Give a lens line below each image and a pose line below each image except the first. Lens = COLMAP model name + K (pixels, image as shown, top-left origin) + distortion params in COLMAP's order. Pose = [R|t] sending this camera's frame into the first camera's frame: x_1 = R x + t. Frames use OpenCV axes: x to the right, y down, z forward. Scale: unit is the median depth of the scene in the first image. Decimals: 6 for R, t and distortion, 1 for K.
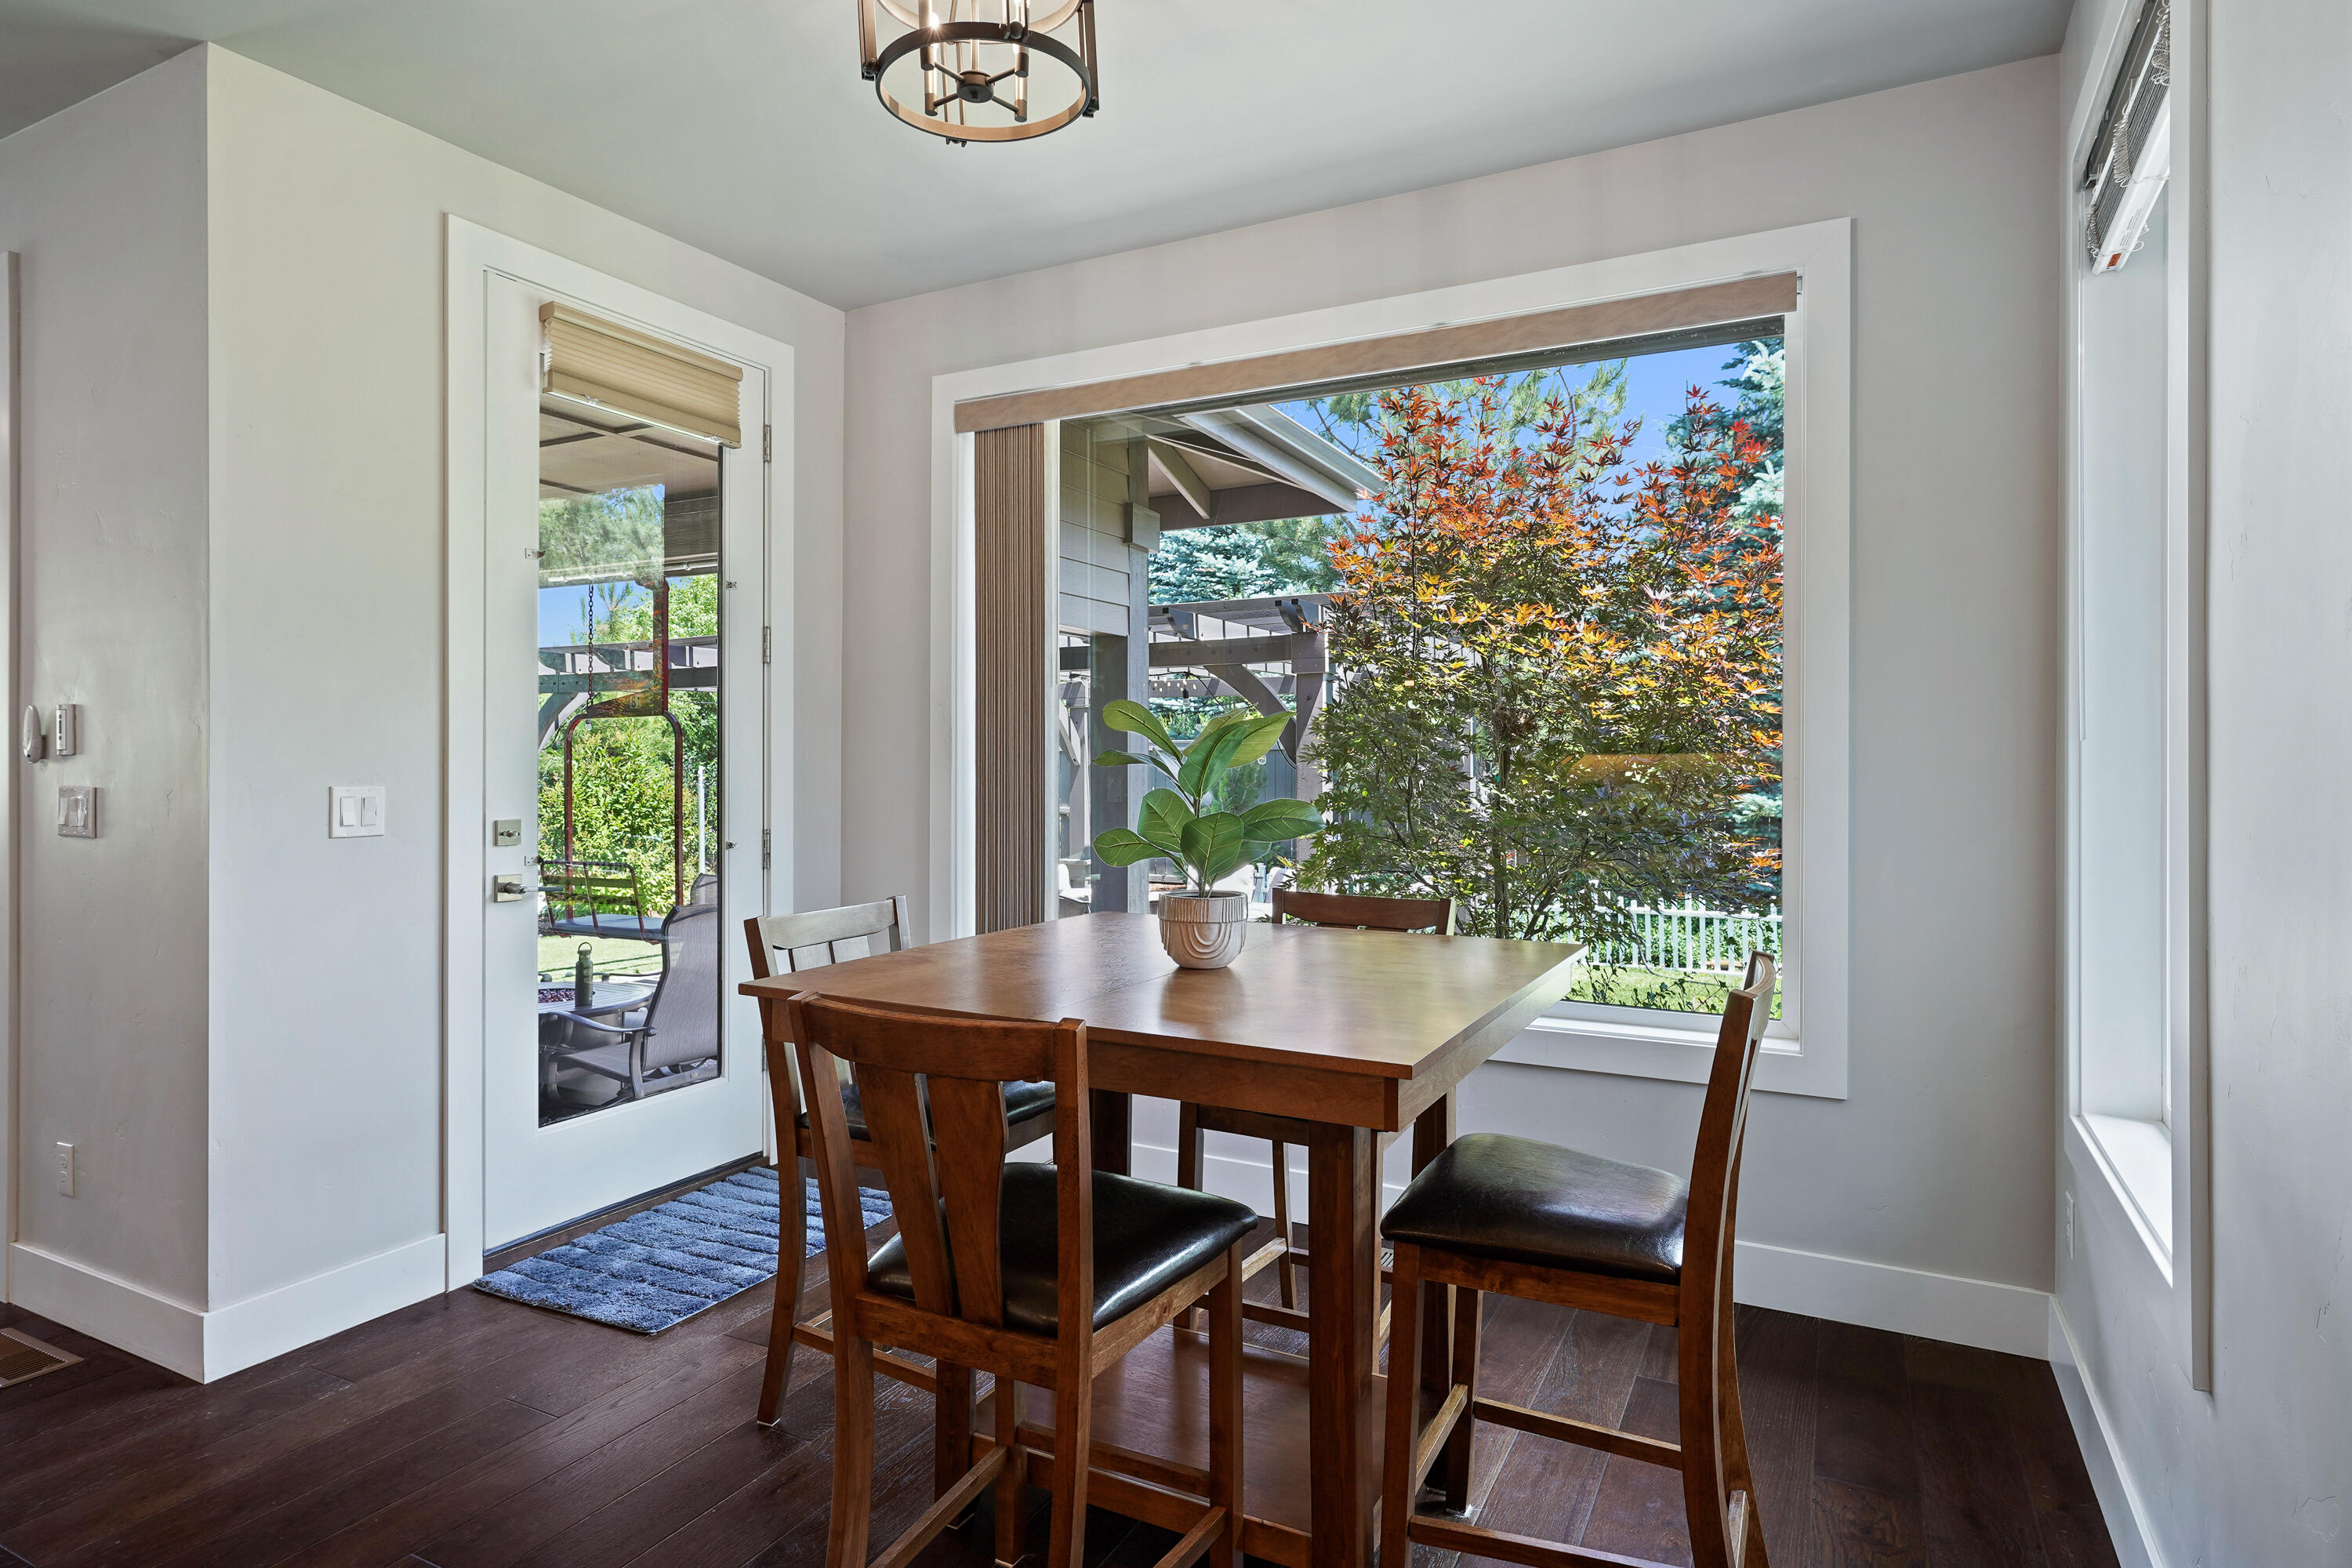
lens RADIAL K [[1252.9, 0, 1176.6], [0, 1252.9, 763.1], [0, 0, 1]] dist [-0.001748, -0.000715]
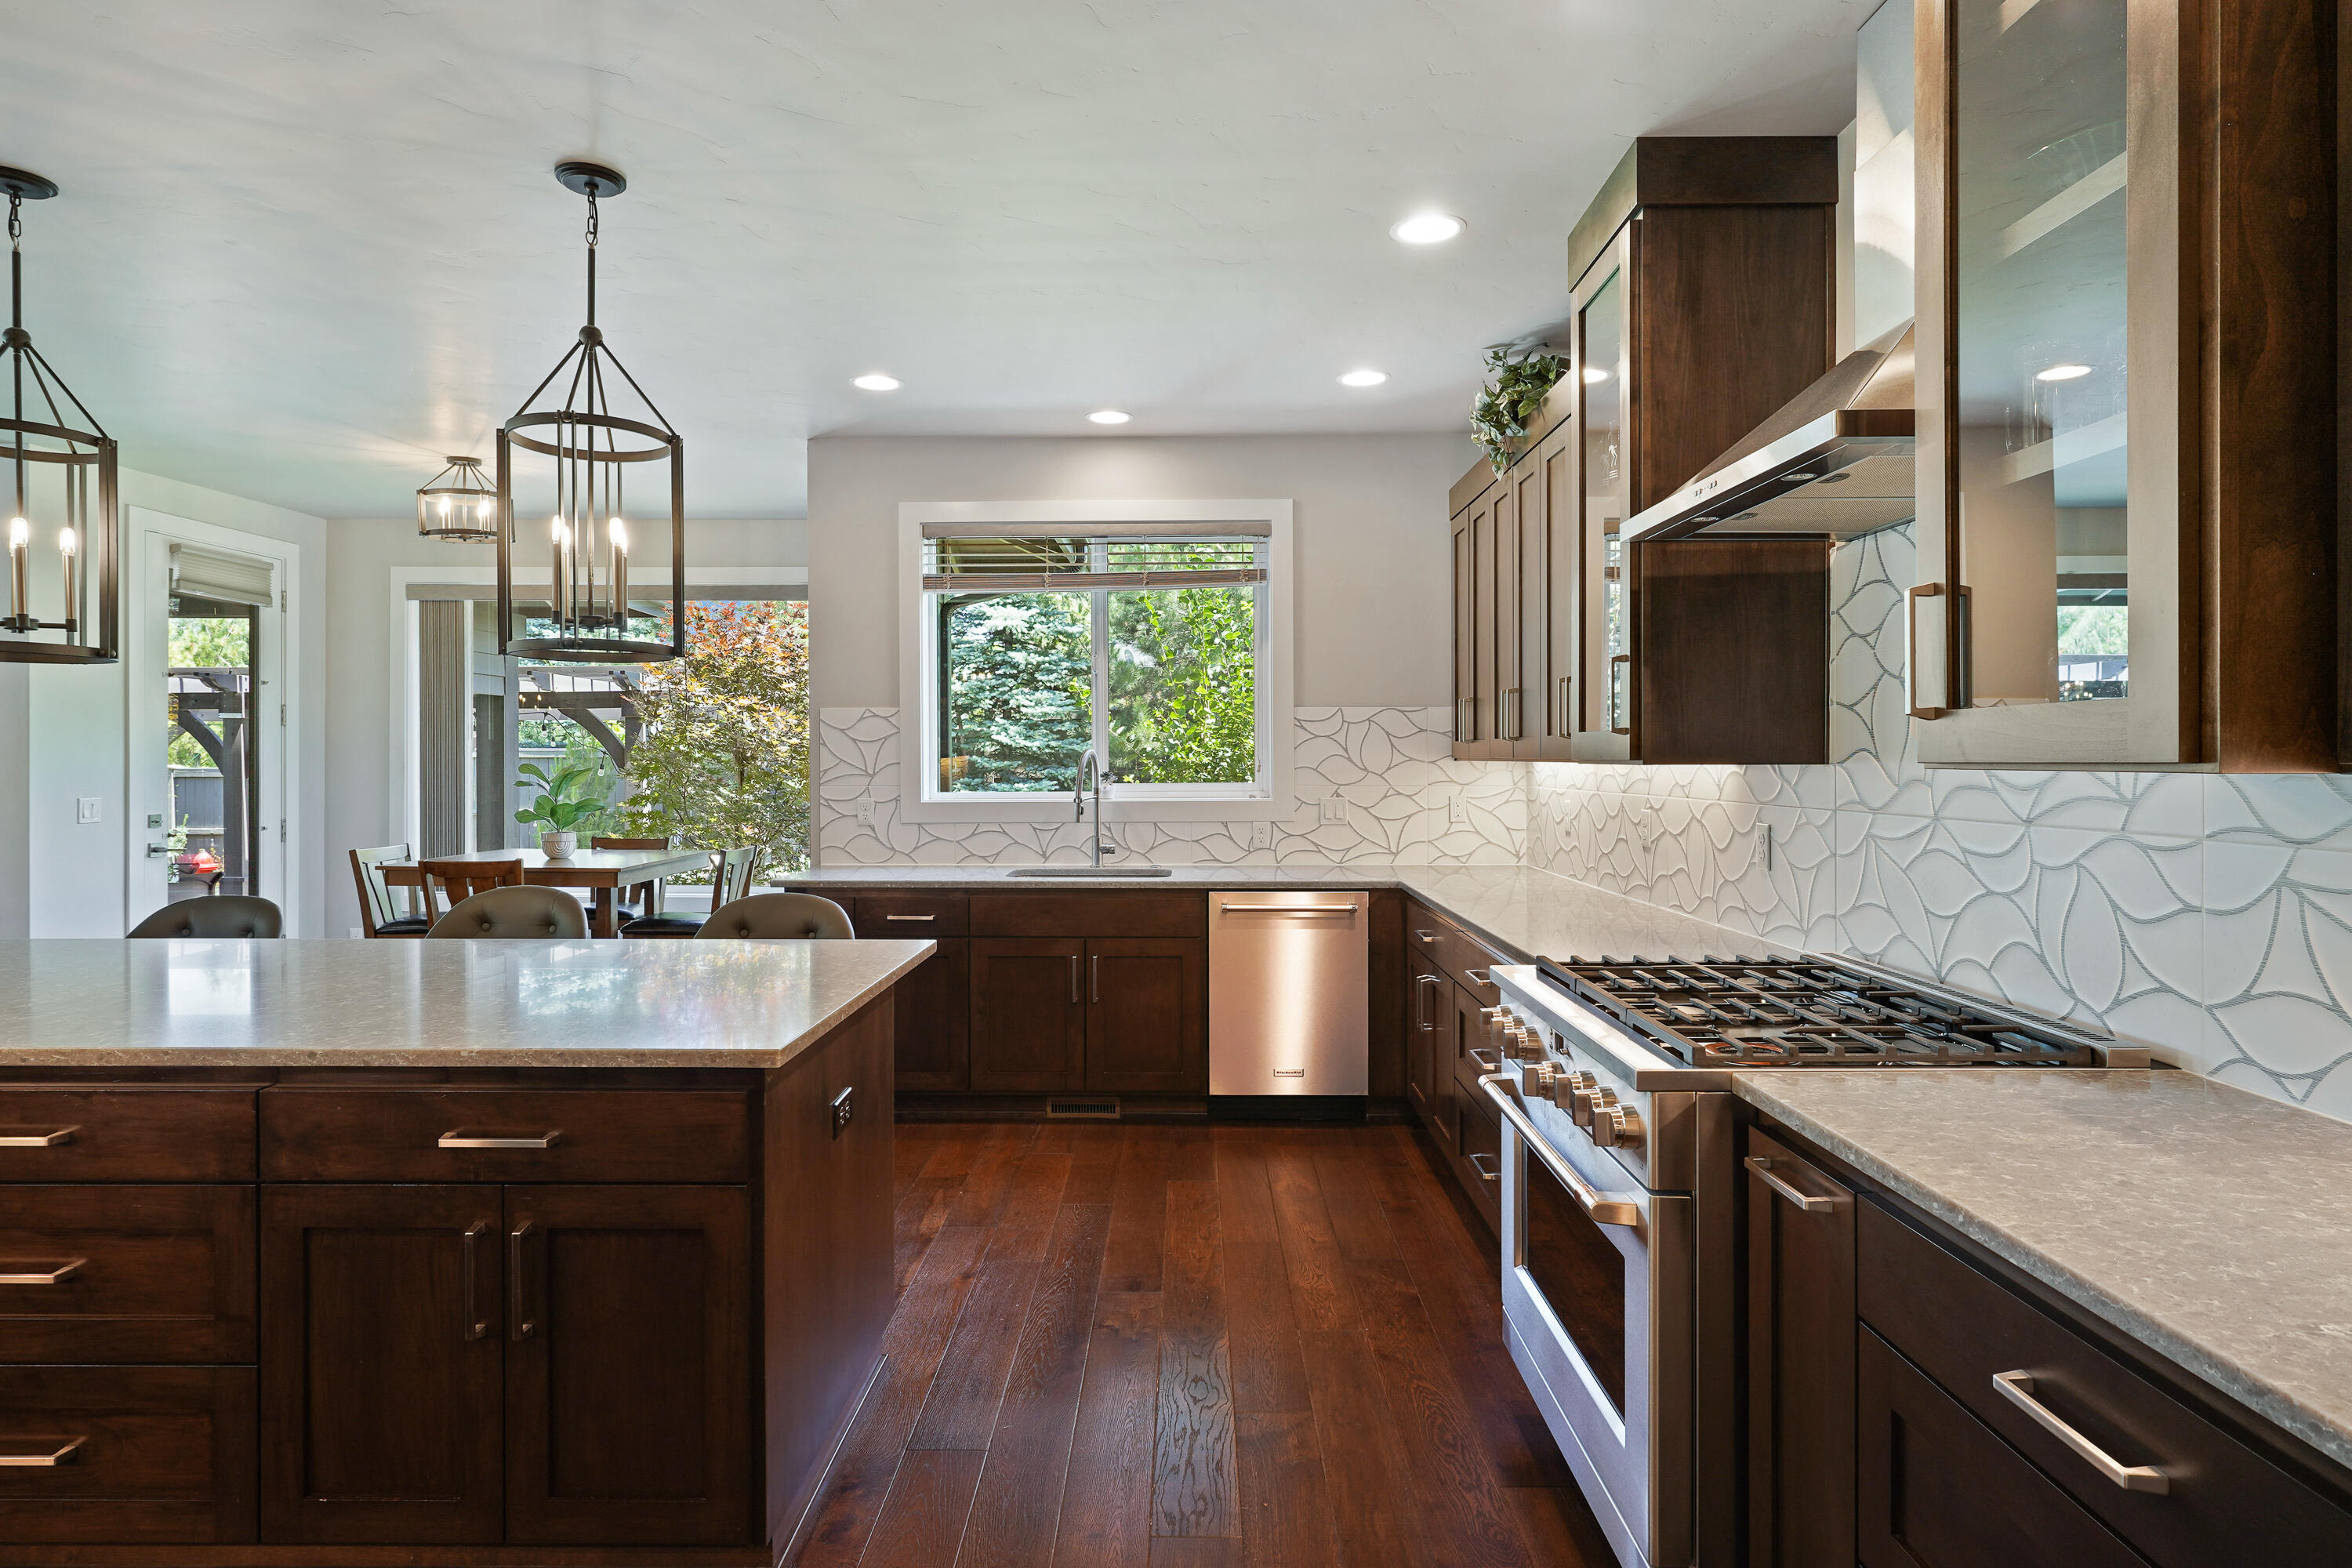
lens RADIAL K [[1252.9, 0, 1176.6], [0, 1252.9, 763.1], [0, 0, 1]] dist [-0.001748, -0.000715]
pose [[0.886523, 0.001780, 0.462681, -0.025870], [-0.004045, 0.999984, 0.003904, -0.038094], [-0.462667, -0.005333, 0.886516, -1.143522]]
